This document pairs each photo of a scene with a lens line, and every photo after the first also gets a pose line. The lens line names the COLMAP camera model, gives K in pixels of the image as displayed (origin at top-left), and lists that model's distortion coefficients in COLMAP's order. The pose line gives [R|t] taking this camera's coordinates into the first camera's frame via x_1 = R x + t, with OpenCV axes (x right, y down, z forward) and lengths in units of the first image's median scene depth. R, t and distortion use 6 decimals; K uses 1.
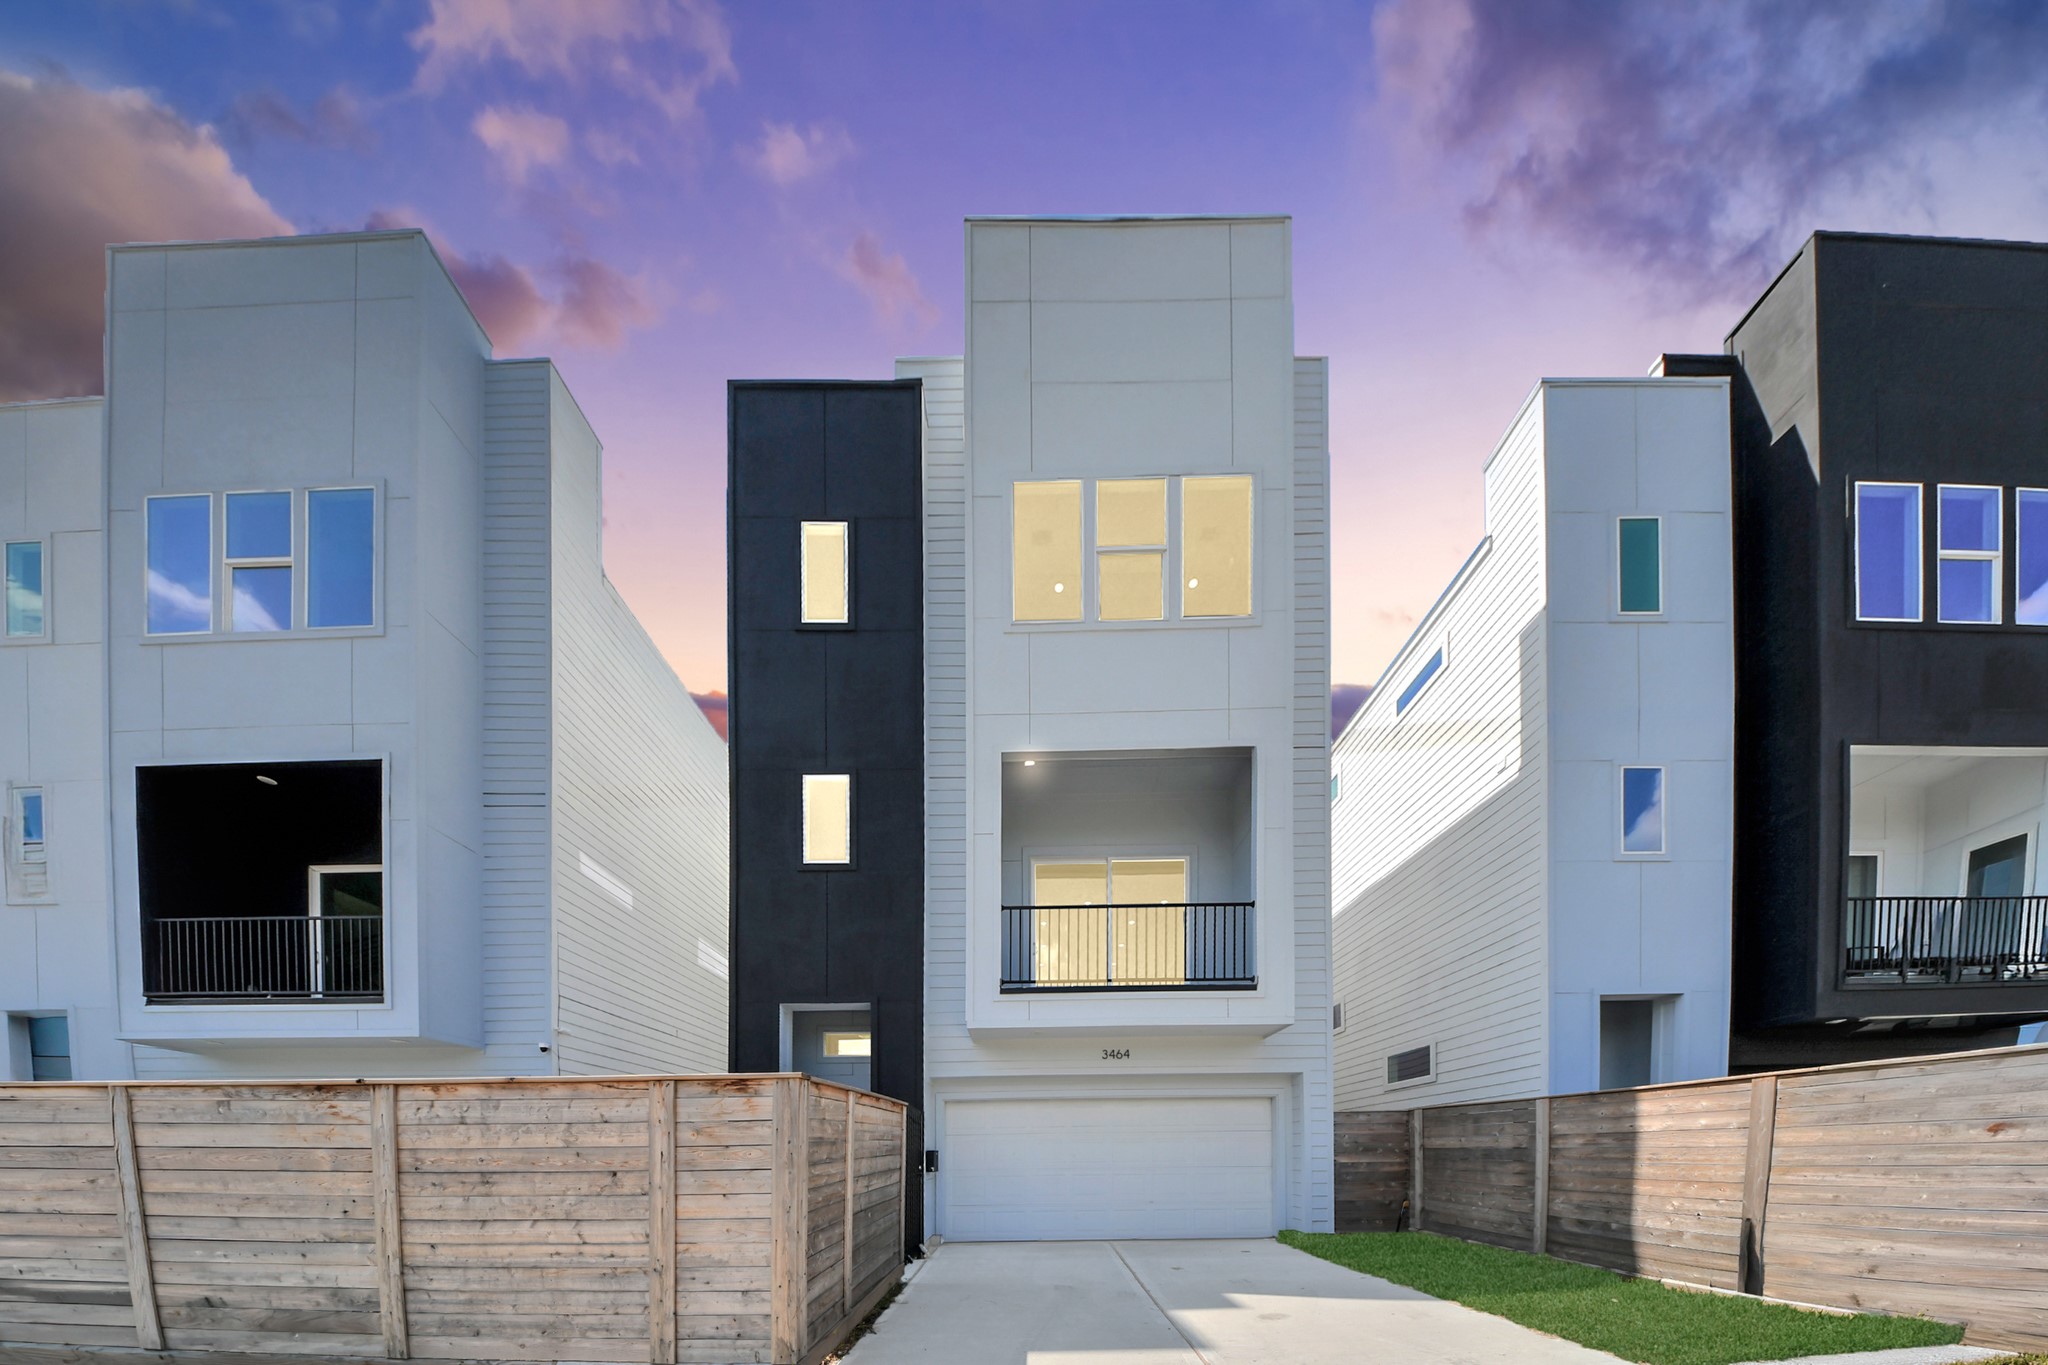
lens RADIAL K [[757.6, 0, 1022.4], [0, 757.6, 689.7], [0, 0, 1]] dist [0.020190, -0.012048]
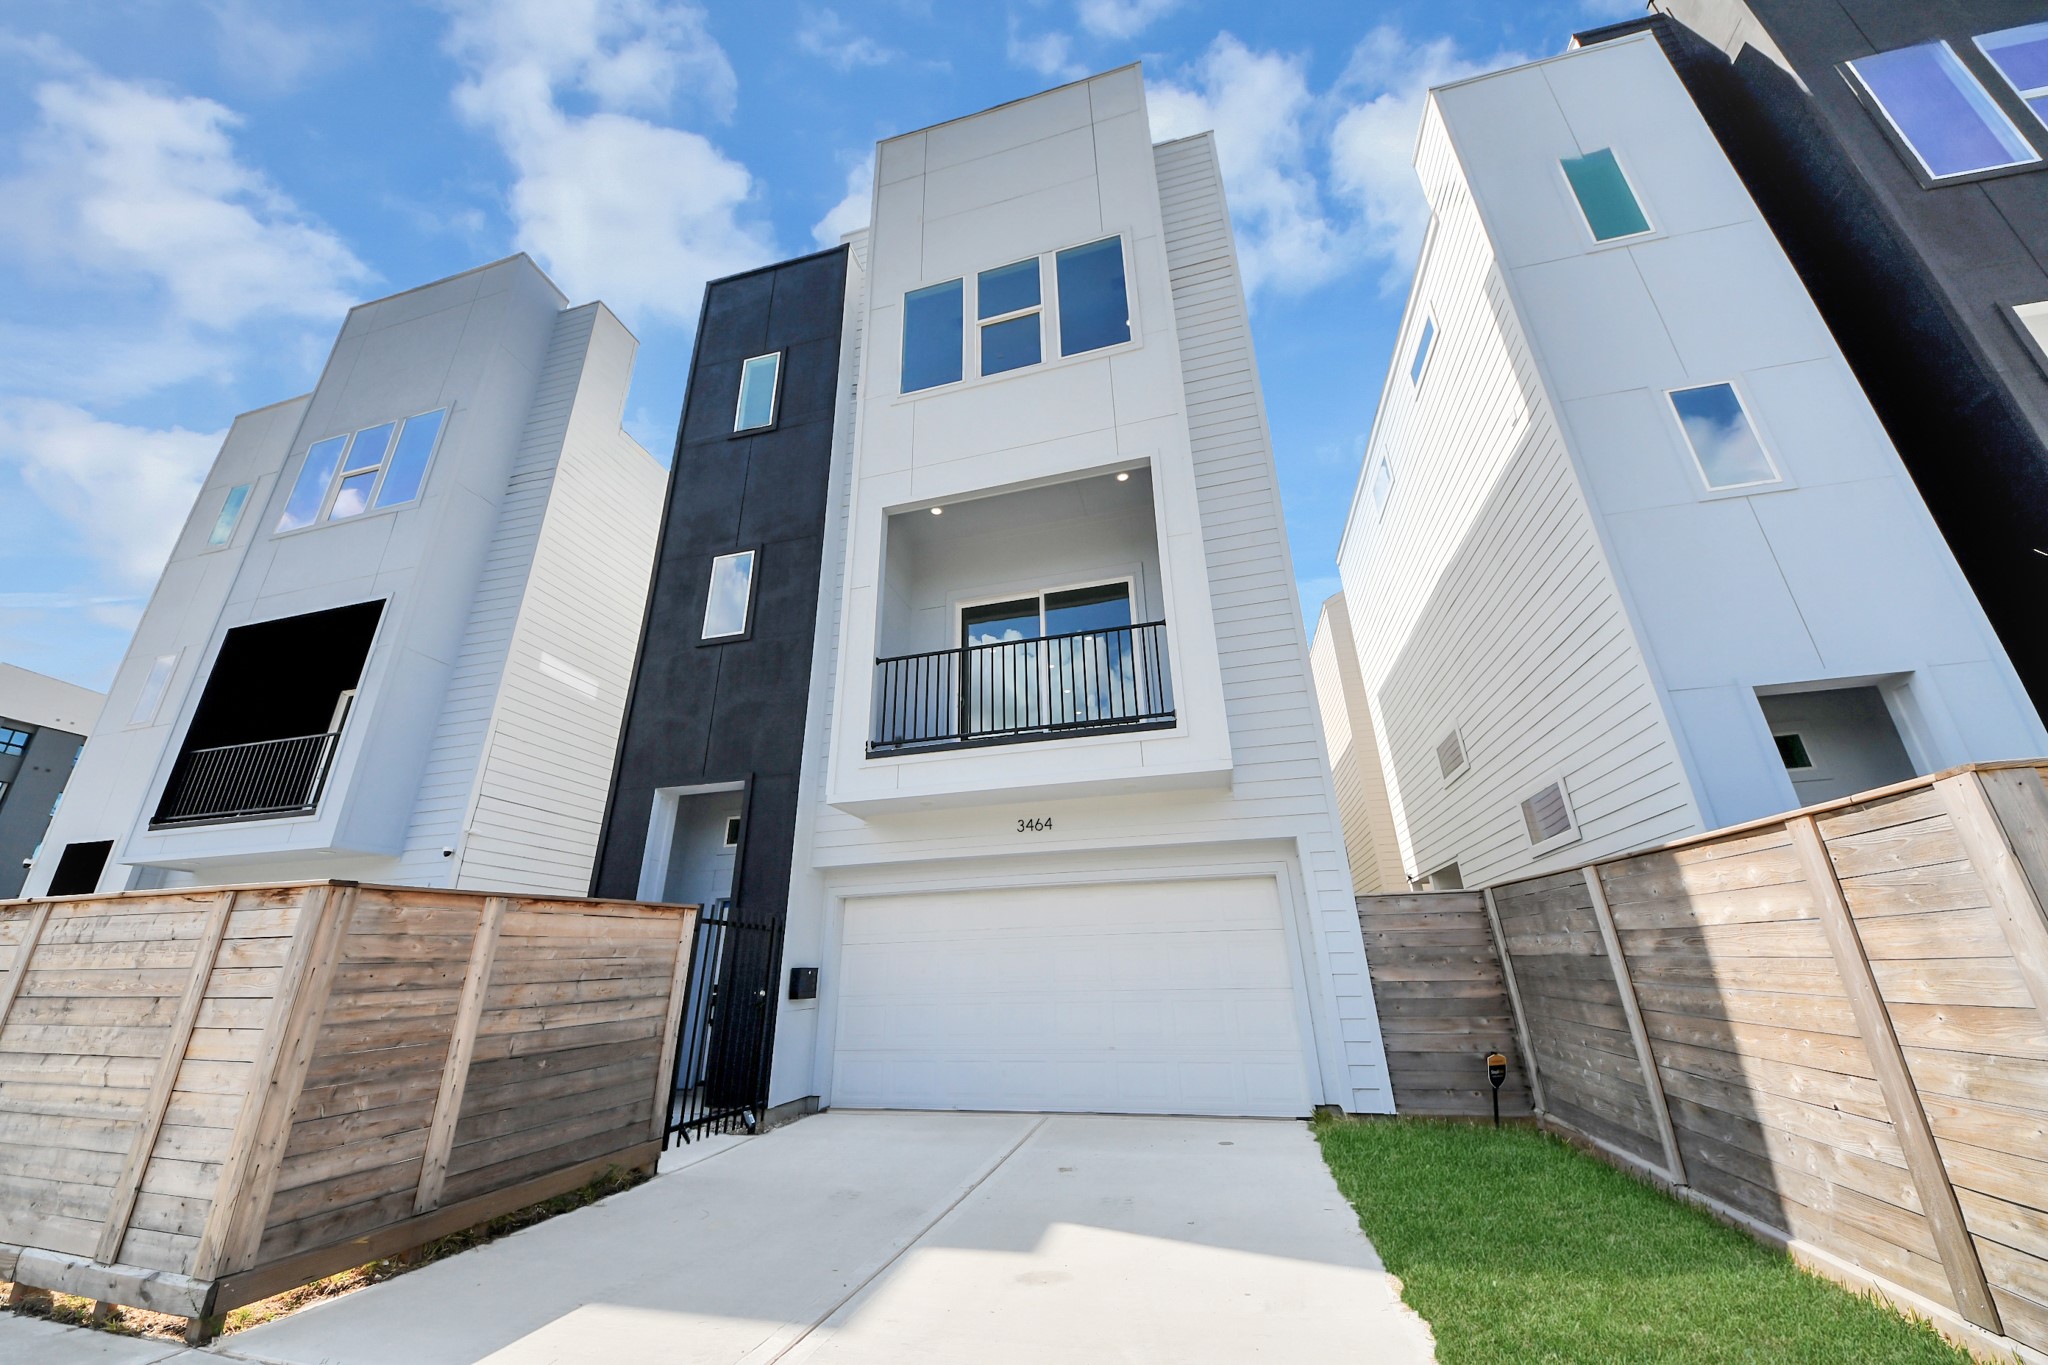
lens RADIAL K [[757.6, 0, 1022.4], [0, 757.6, 689.7], [0, 0, 1]] dist [0.020190, -0.012048]
pose [[0.969177, -0.106807, -0.222012, 0.298776], [0.012748, 0.921673, -0.387757, 0.651264], [0.246037, 0.372975, 0.894626, 0.271349]]
